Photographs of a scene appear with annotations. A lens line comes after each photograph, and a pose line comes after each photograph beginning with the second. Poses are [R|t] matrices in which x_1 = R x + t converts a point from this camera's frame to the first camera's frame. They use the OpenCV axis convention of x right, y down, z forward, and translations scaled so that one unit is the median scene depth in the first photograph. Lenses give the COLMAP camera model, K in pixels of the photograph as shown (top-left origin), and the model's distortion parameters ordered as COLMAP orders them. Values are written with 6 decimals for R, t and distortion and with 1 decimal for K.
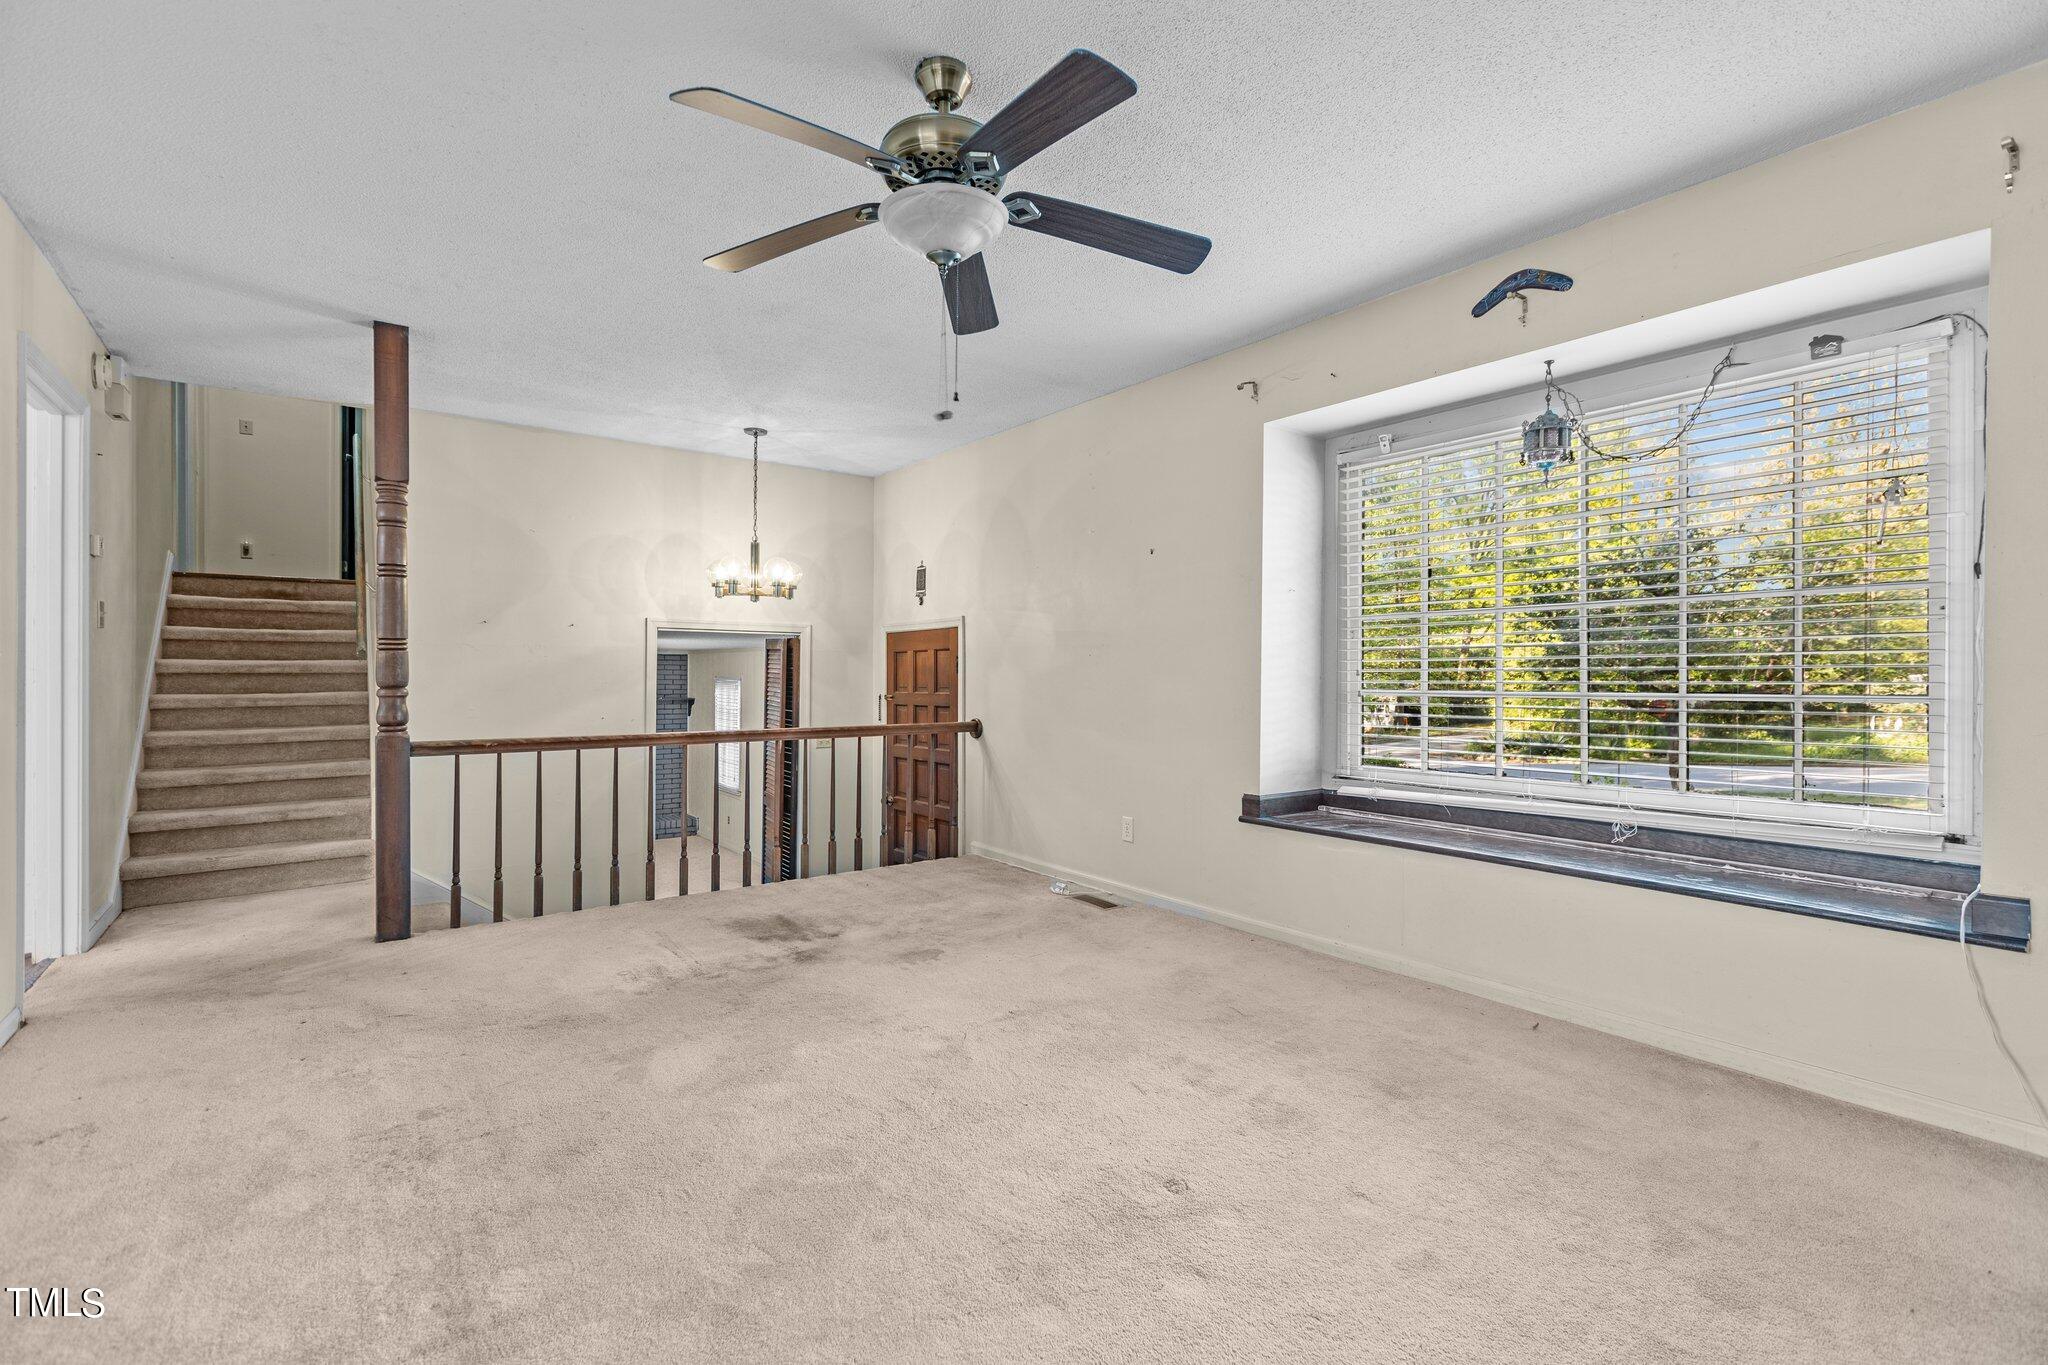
lens RADIAL K [[925.2, 0, 1024.4], [0, 925.2, 679.0], [0, 0, 1]] dist [0.003842, 0.000174]
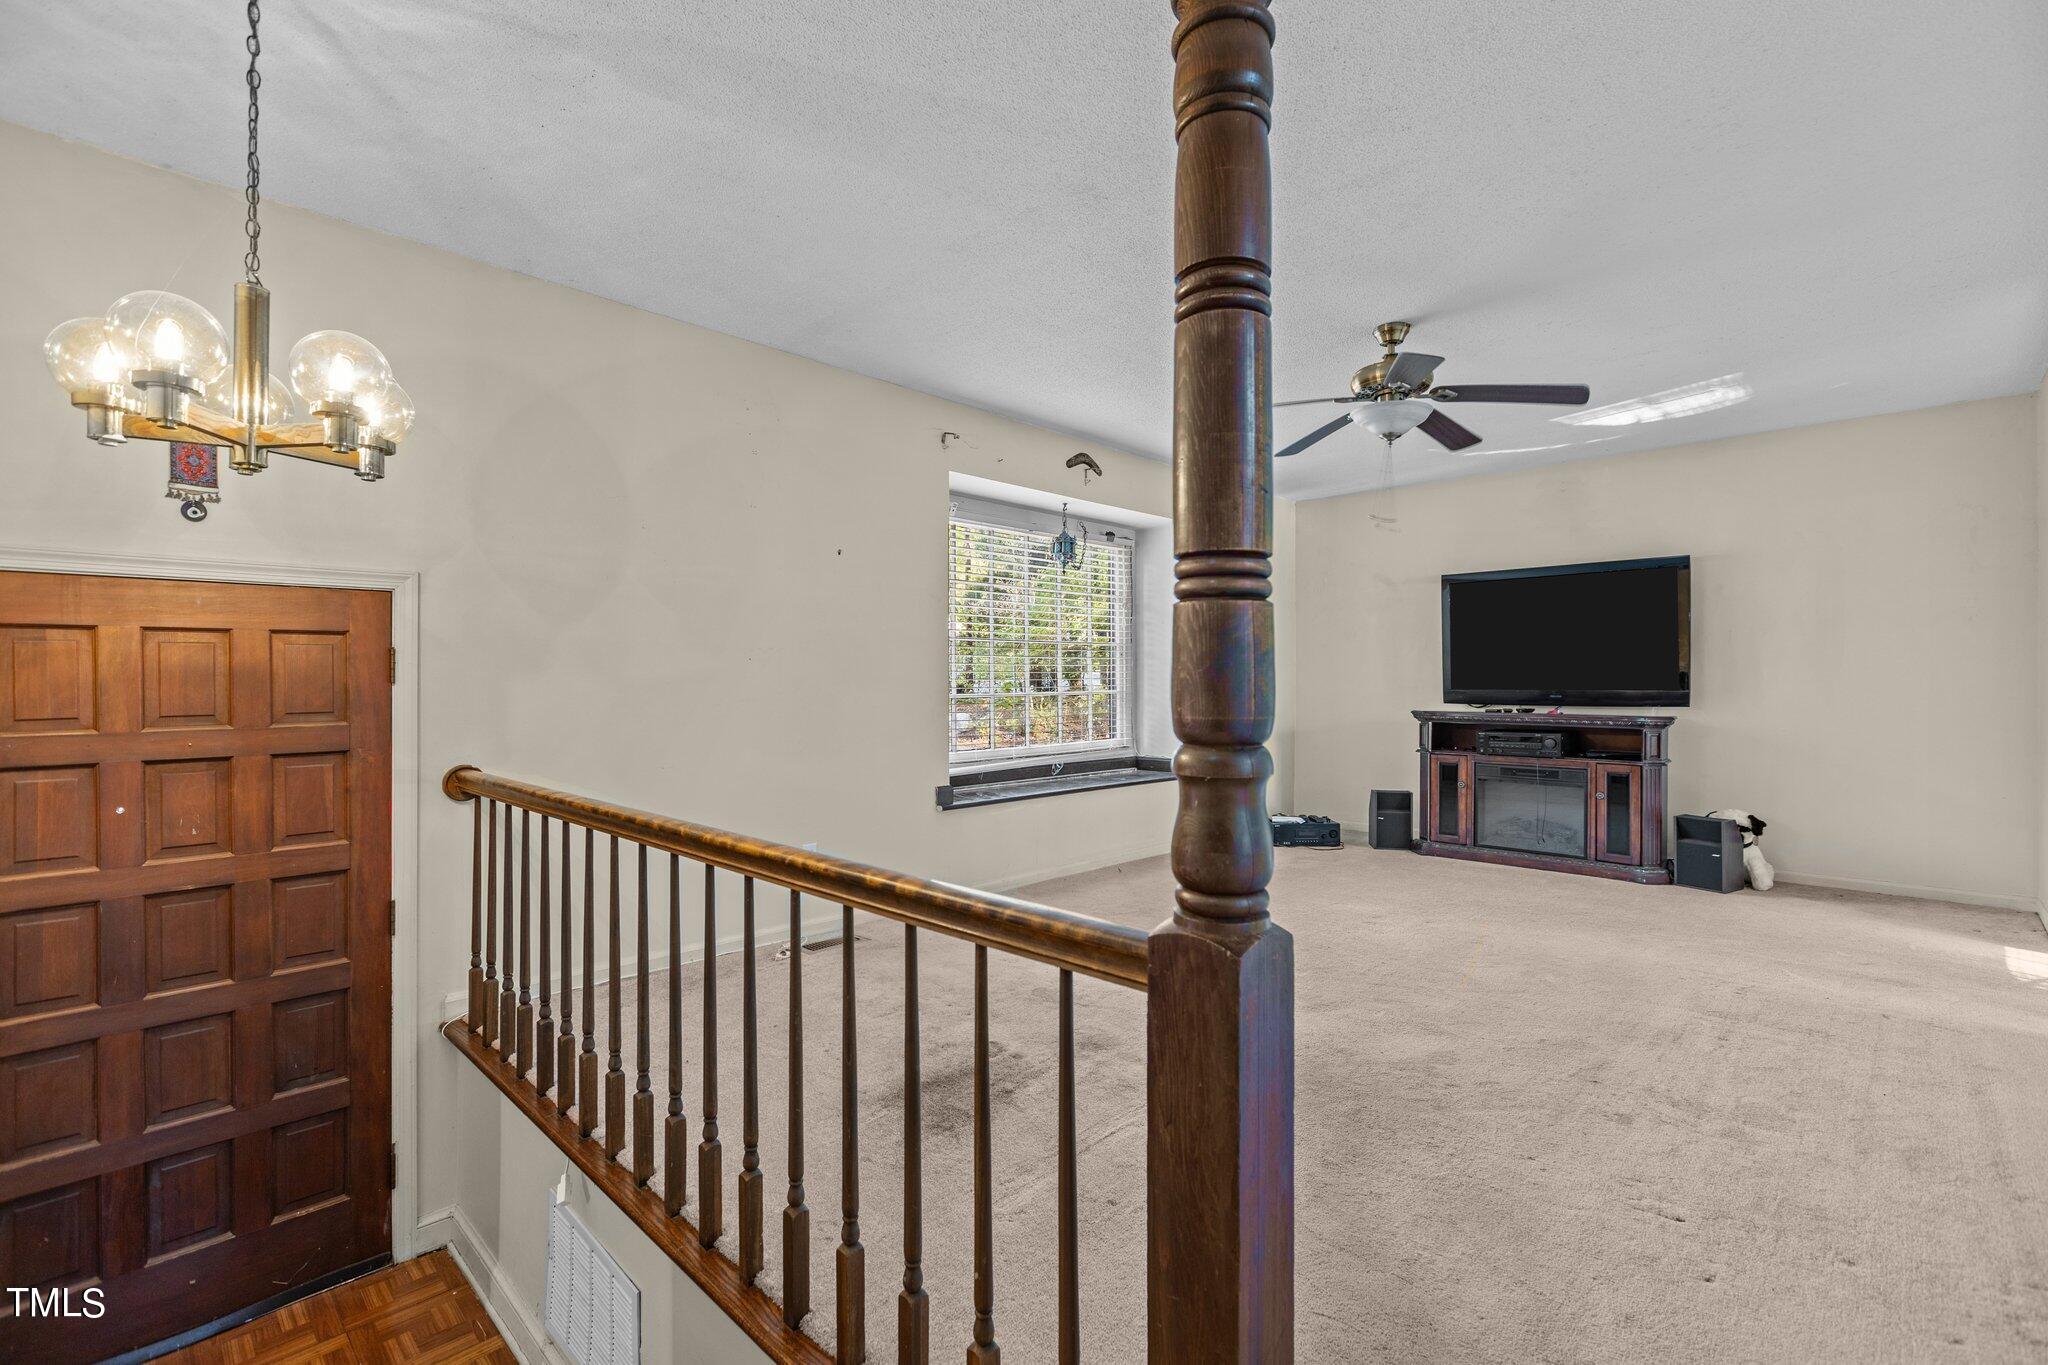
lens RADIAL K [[905.8, 0, 1052.5], [0, 905.8, 683.0], [0, 0, 1]] dist [0.000968, 0.000030]
pose [[-0.169703, -0.006106, 0.985476, -0.625705], [0.003968, 0.999968, 0.006879, -0.008200], [-0.985487, 0.005078, -0.169673, 0.735657]]
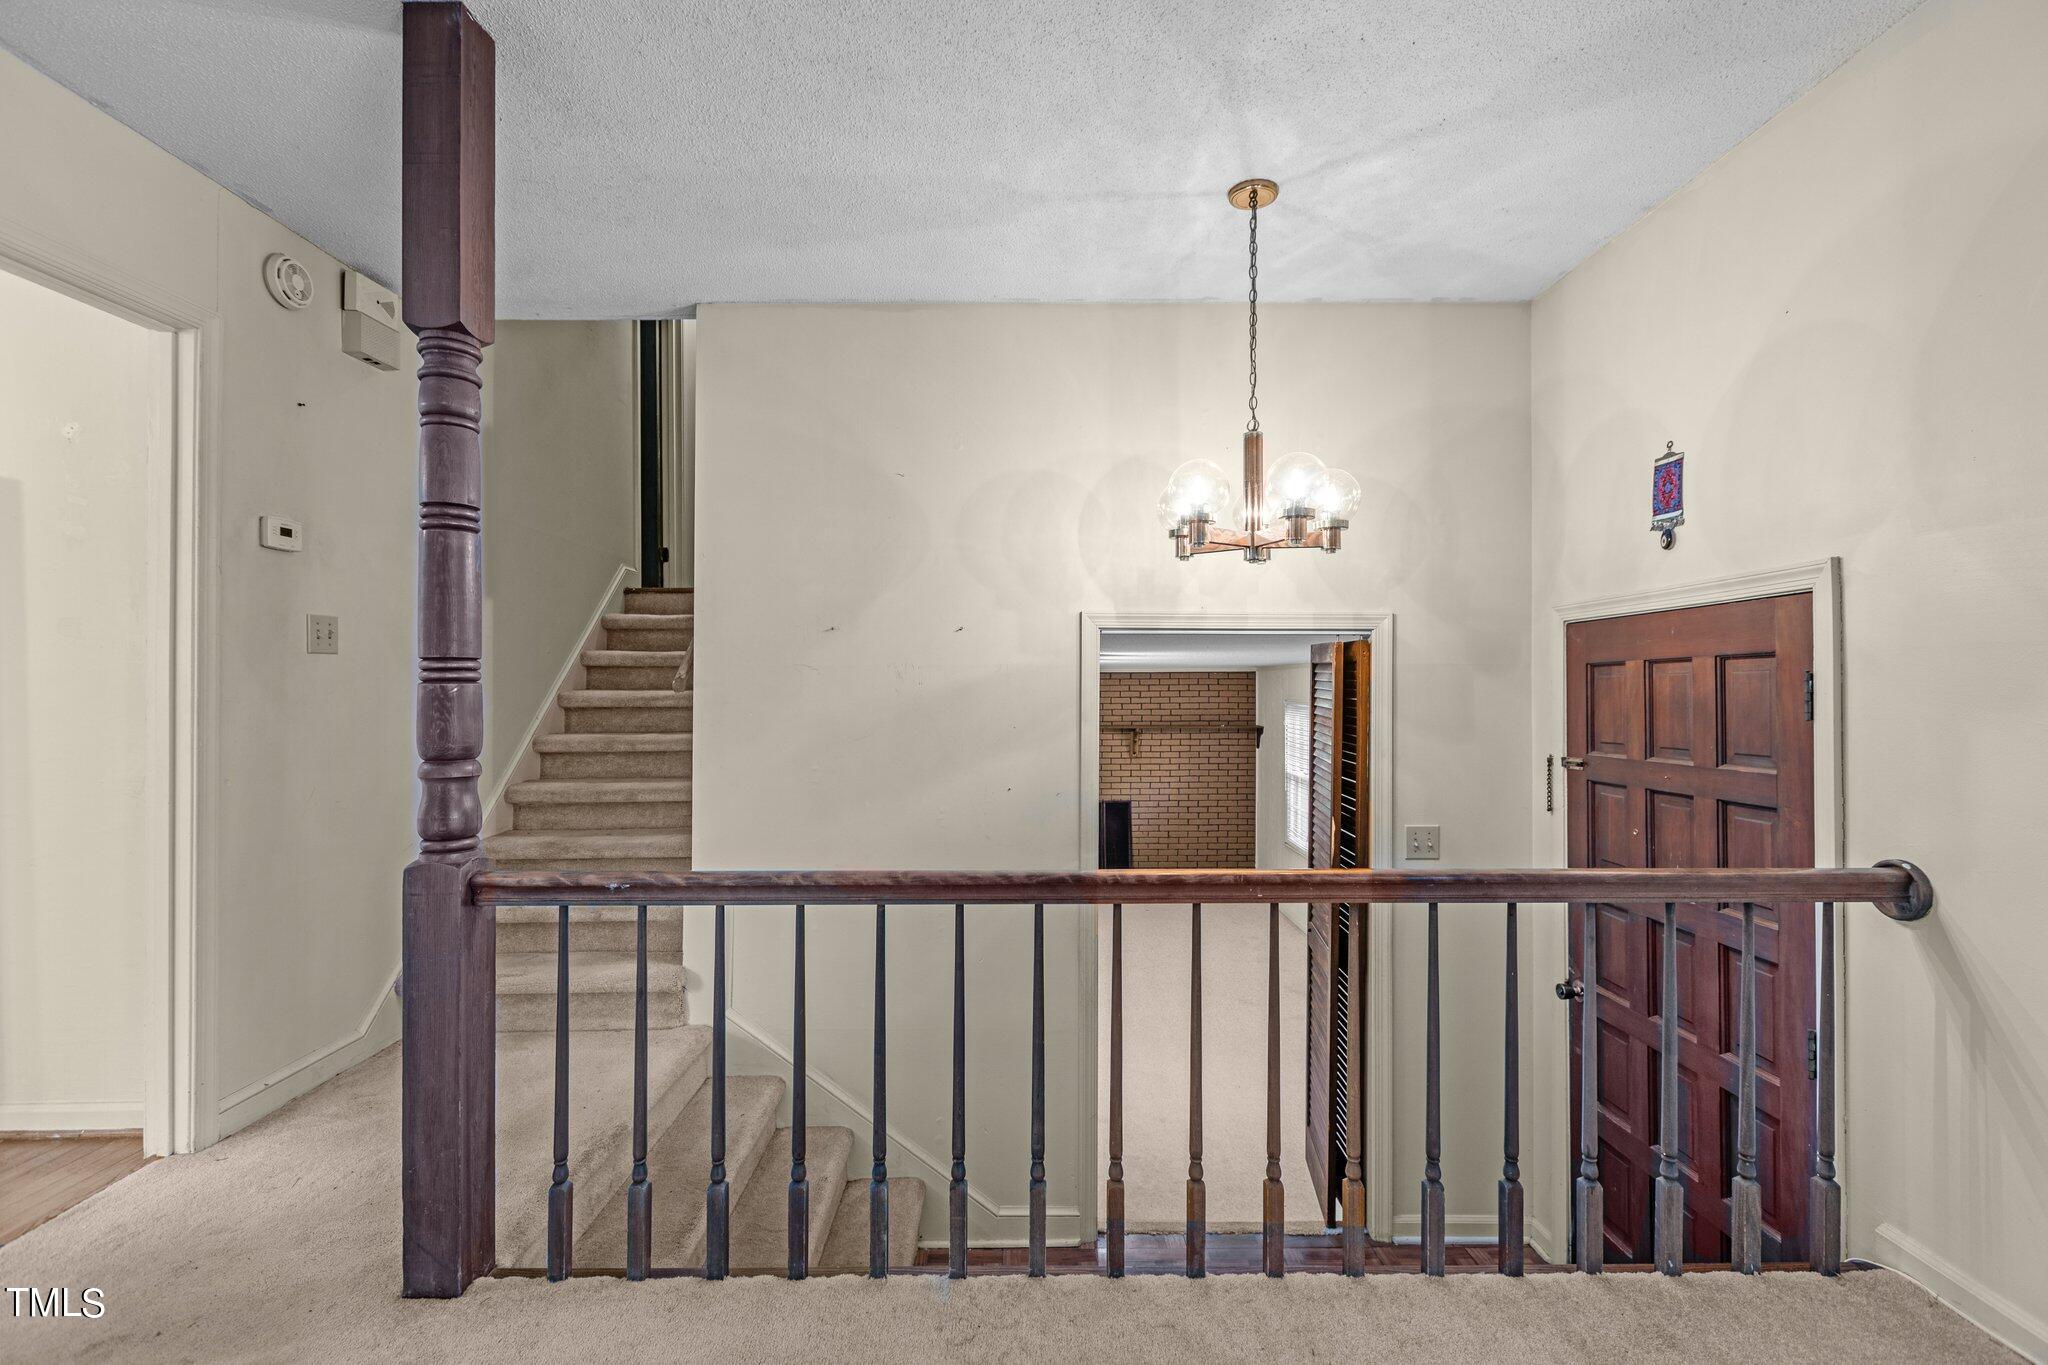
lens RADIAL K [[925.2, 0, 1024.4], [0, 925.2, 679.0], [0, 0, 1]] dist [0.003842, 0.000174]
pose [[0.802042, -0.010035, -0.597183, -0.102611], [0.000449, 0.999869, -0.016199, -0.016644], [0.597268, 0.012725, 0.801941, 0.534685]]
